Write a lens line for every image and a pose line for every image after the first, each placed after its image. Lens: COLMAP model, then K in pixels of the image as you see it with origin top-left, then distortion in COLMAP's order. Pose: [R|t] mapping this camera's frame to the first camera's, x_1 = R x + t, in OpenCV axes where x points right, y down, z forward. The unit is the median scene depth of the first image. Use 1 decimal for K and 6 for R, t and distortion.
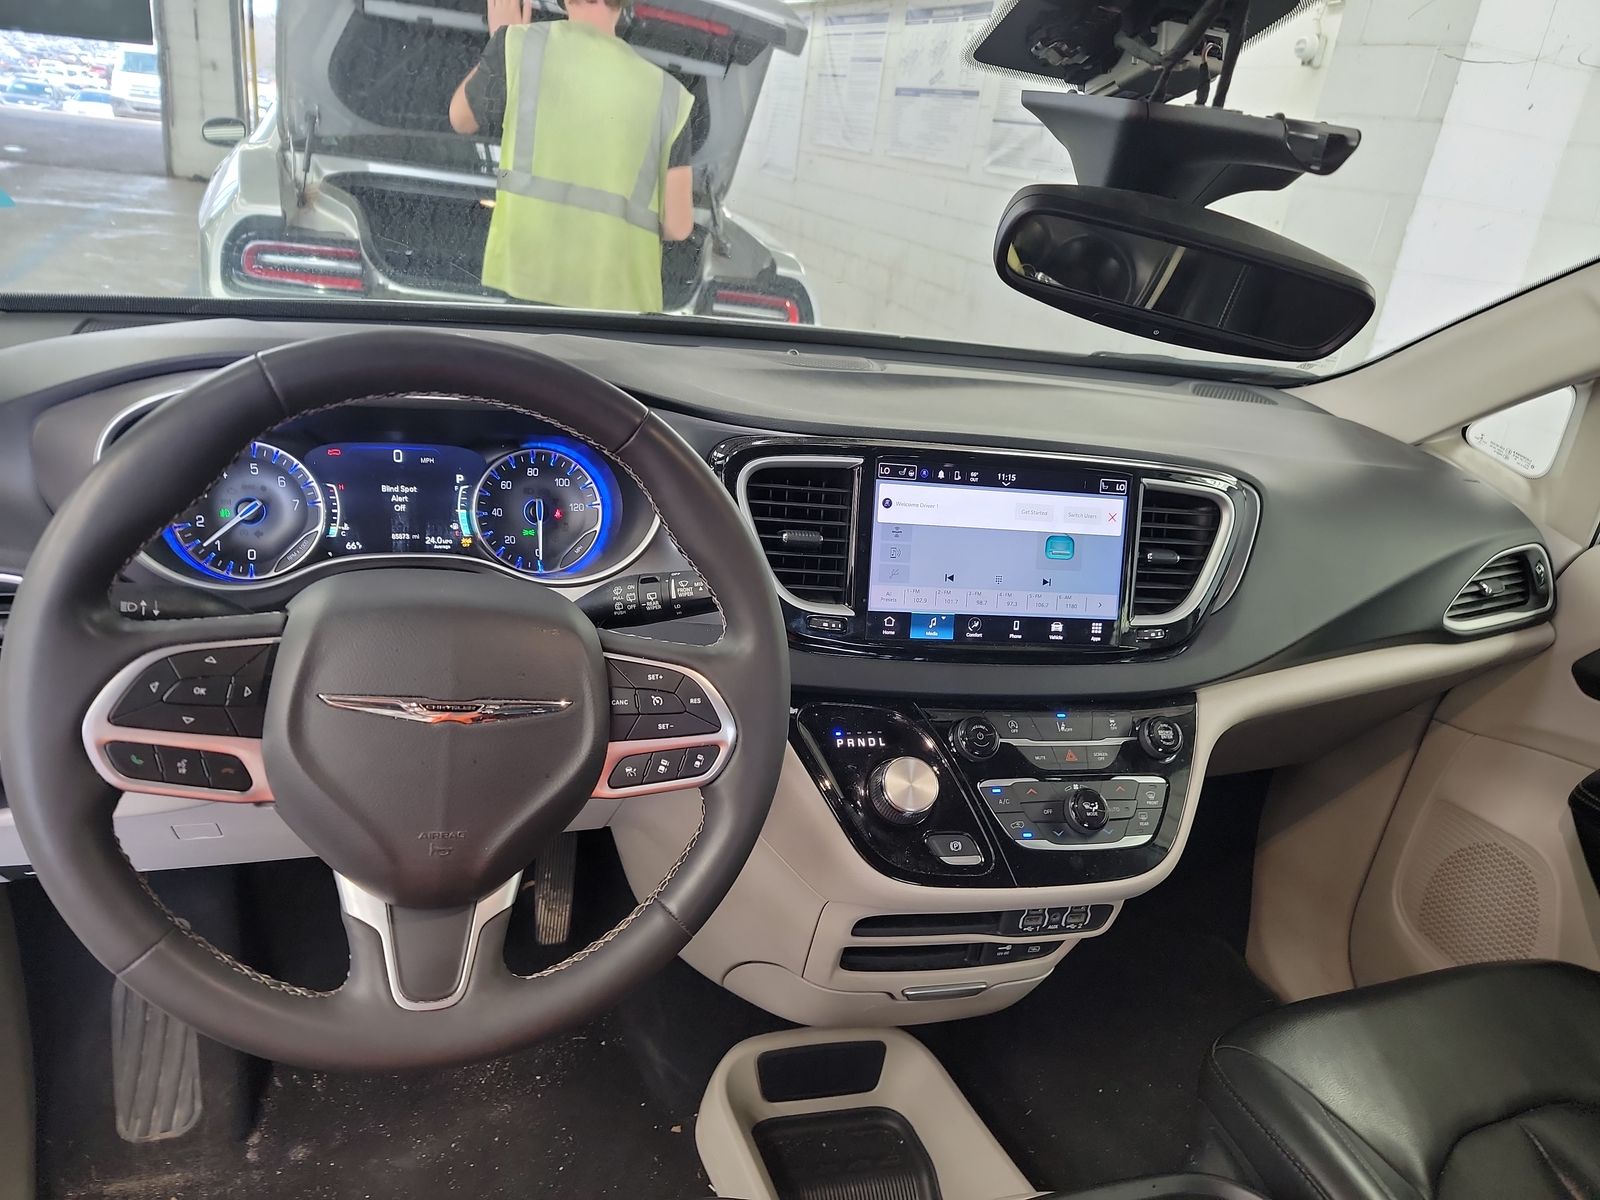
lens RADIAL K [[1121.9, 0, 816.2], [0, 1121.9, 619.9], [0, 0, 1]] dist [0.031052, -0.031708]
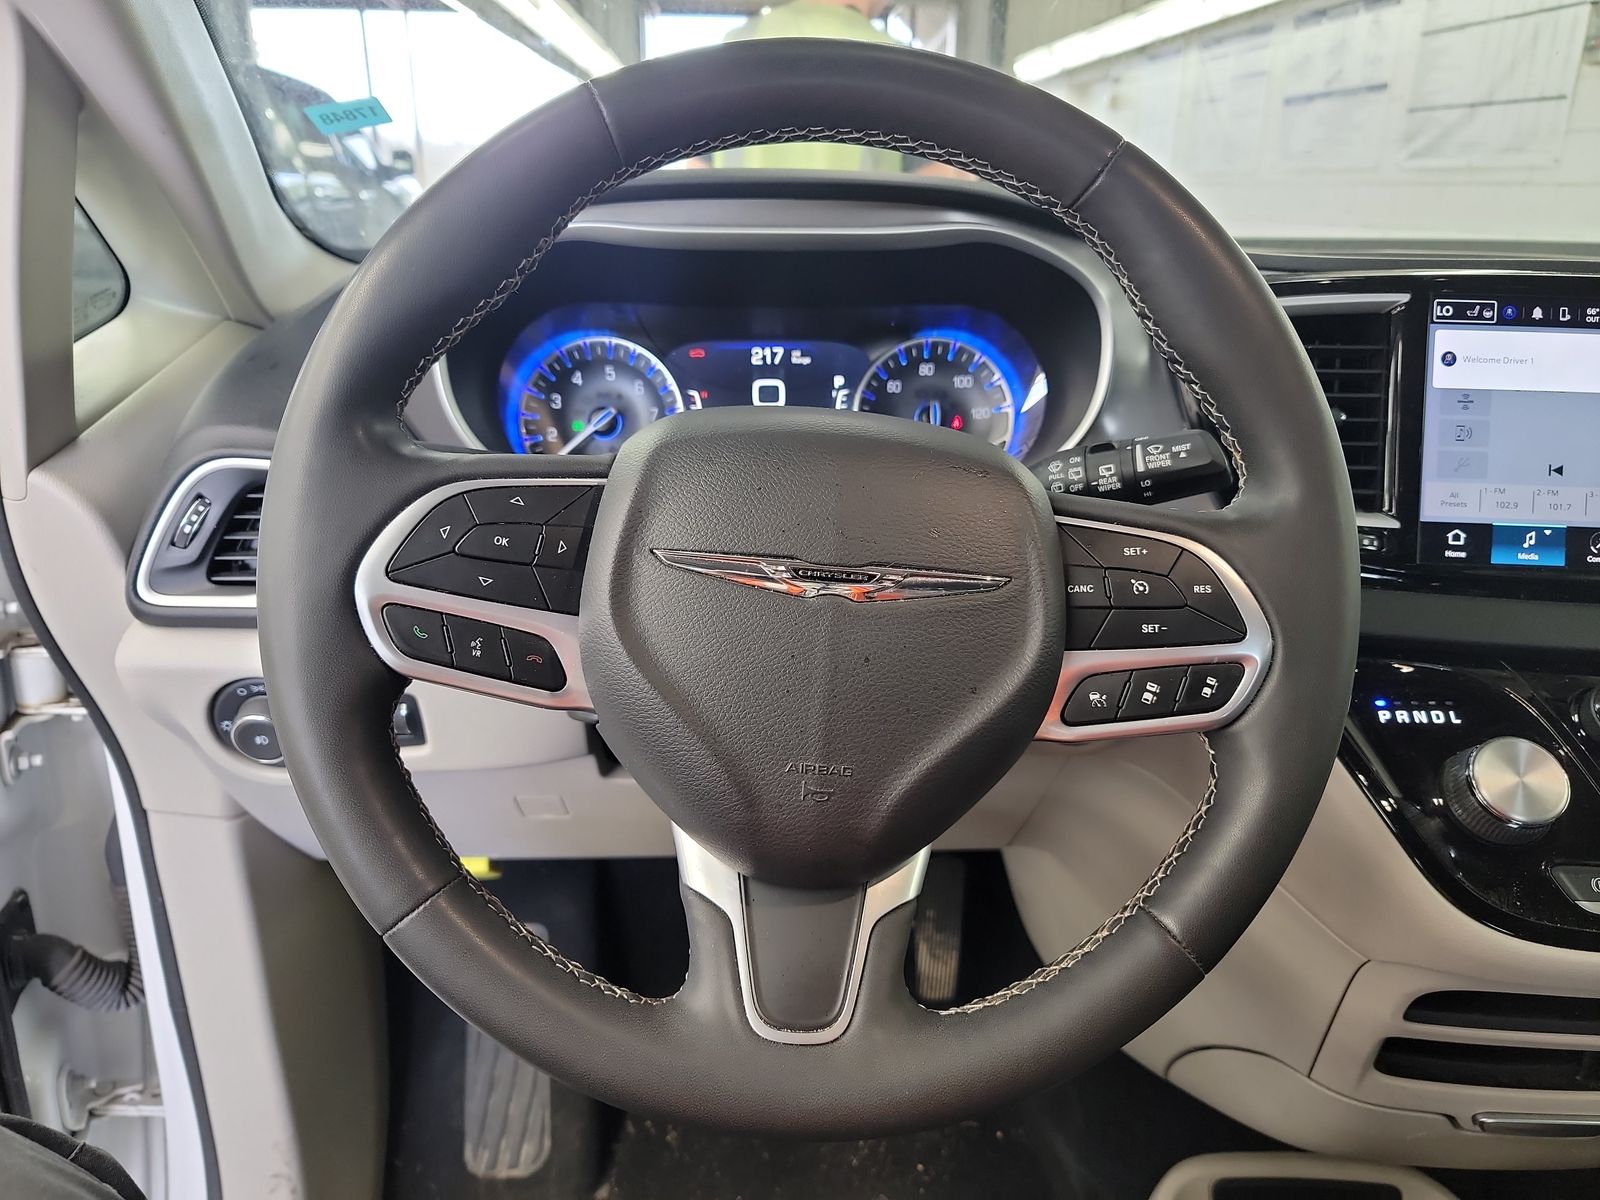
lens RADIAL K [[1121.9, 0, 794.9], [0, 1121.9, 586.4], [0, 0, 1]] dist [0.031052, -0.031708]
pose [[0.945155, -0.017900, -0.326131, -0.089994], [-0.012994, 0.995646, -0.092305, 0.100490], [0.326363, 0.091481, 0.940807, 0.255688]]
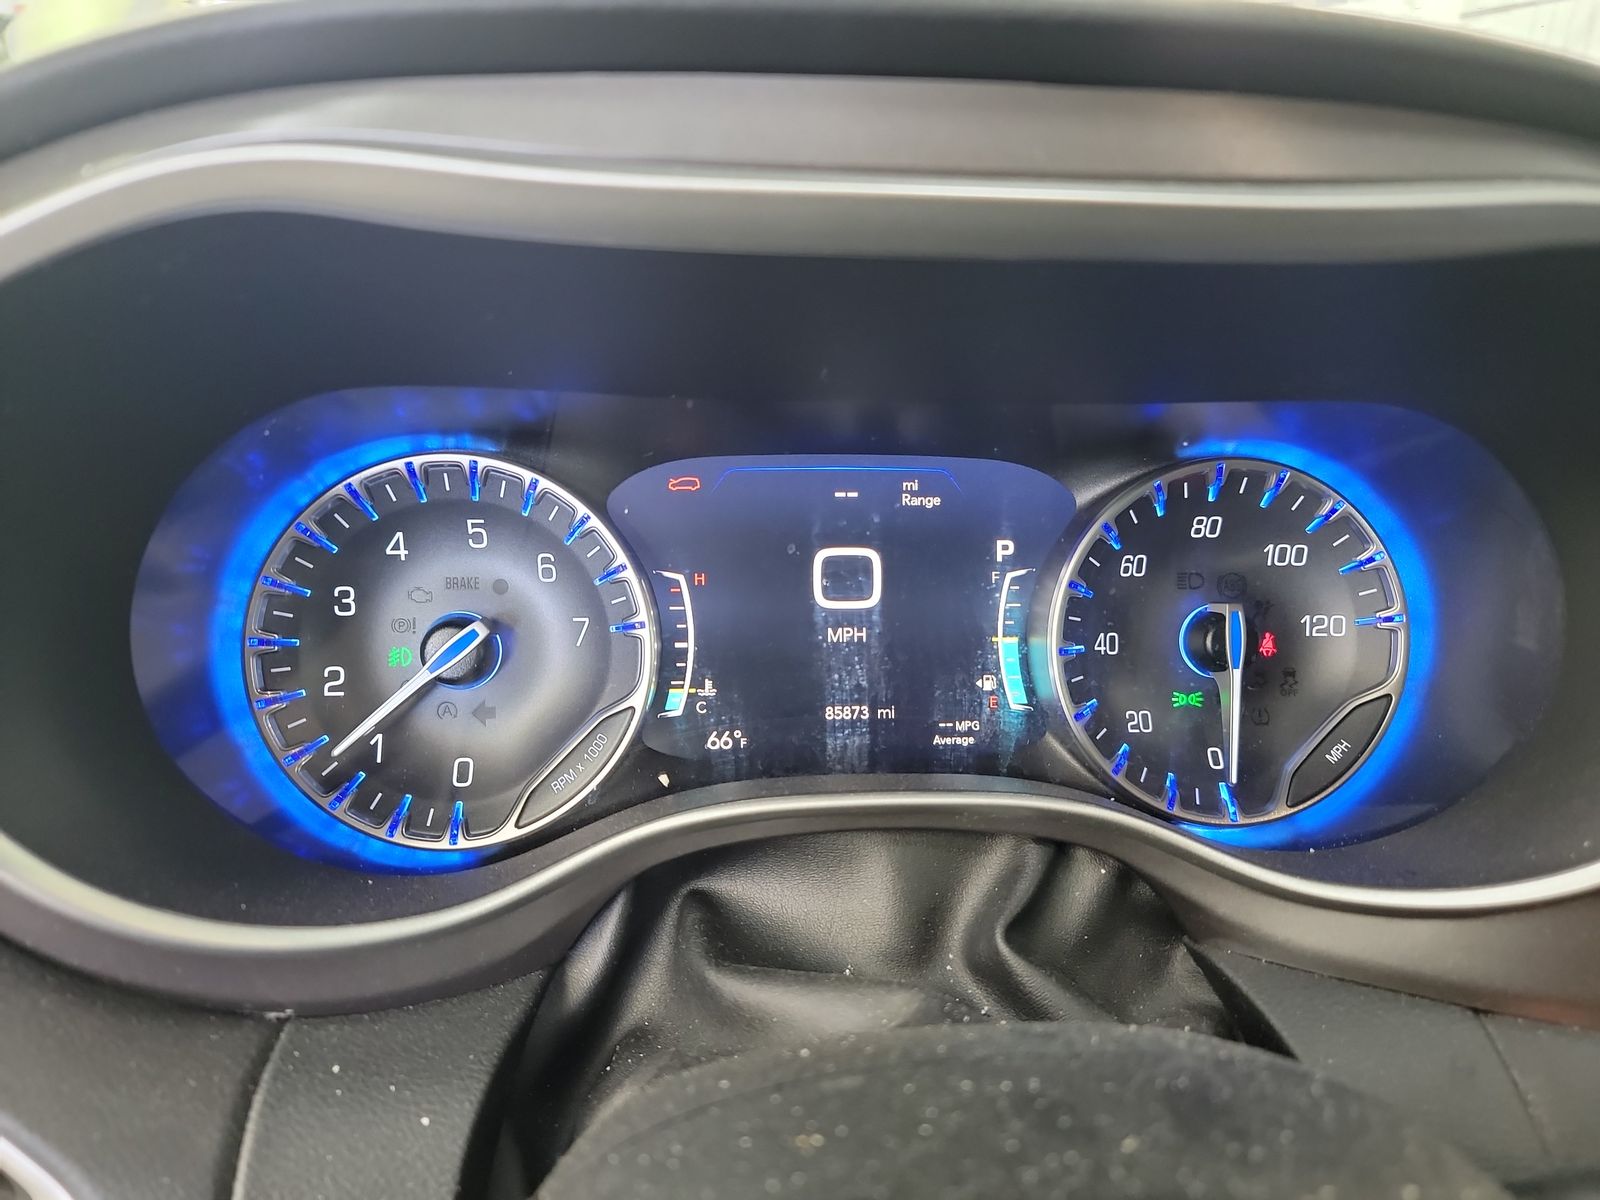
lens RADIAL K [[1121.9, 0, 810.0], [0, 1121.9, 597.7], [0, 0, 1]] dist [0.031052, -0.031708]
pose [[0.957623, -0.006508, -0.287952, -0.286614], [-0.017601, 0.996554, -0.081058, -0.084413], [0.287487, 0.082691, 0.954208, 0.674304]]
